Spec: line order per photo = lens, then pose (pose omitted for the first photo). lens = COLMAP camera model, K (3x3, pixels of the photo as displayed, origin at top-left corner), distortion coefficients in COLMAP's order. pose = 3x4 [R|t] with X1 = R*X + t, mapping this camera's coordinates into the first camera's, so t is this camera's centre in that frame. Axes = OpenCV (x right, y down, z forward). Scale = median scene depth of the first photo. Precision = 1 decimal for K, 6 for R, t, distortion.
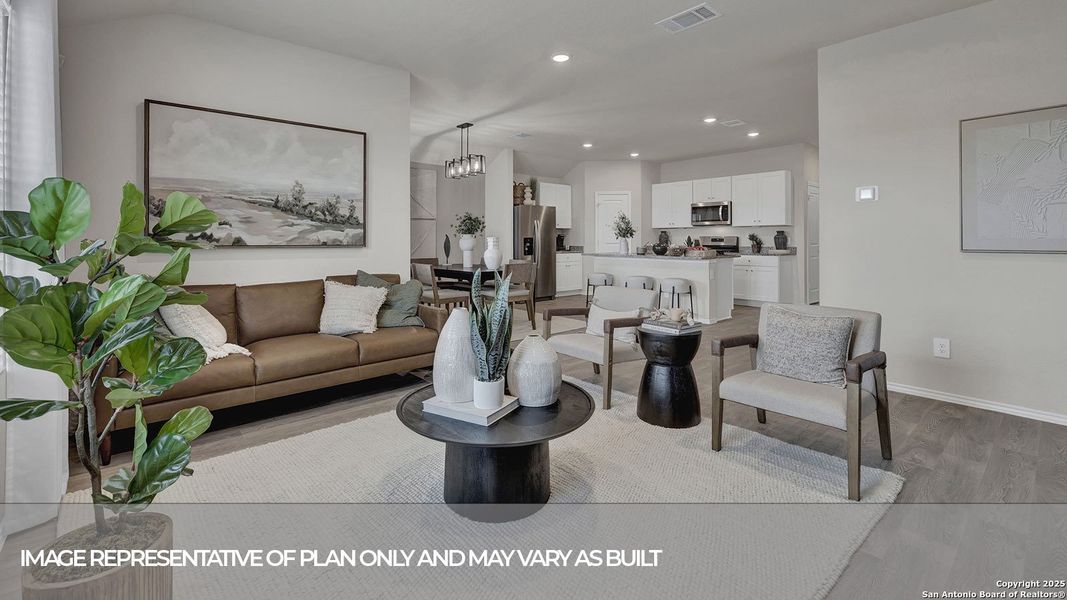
lens RADIAL K [[459.3, 0, 516.2], [0, 459.3, 237.9], [0, 0, 1]] dist [0.001787, -0.000128]
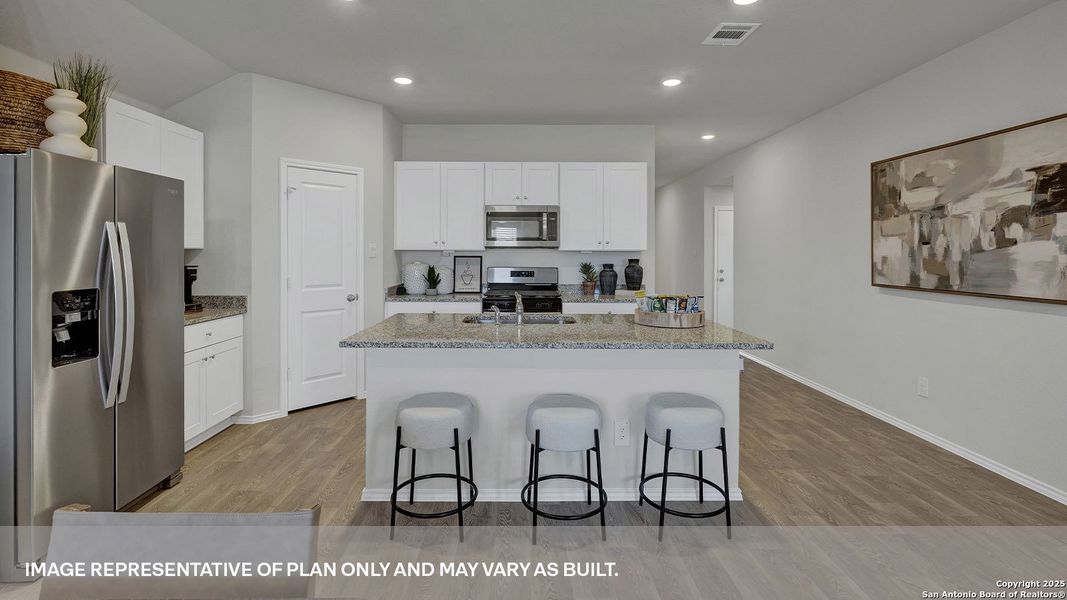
lens RADIAL K [[489.2, 0, 528.5], [0, 489.2, 251.5], [0, 0, 1]] dist [0.001690, 0.000303]
pose [[0.629239, 0.006447, 0.777185, -0.024431], [-0.007146, 0.999971, -0.002509, -0.021248], [-0.777179, -0.003975, 0.629267, 0.624238]]
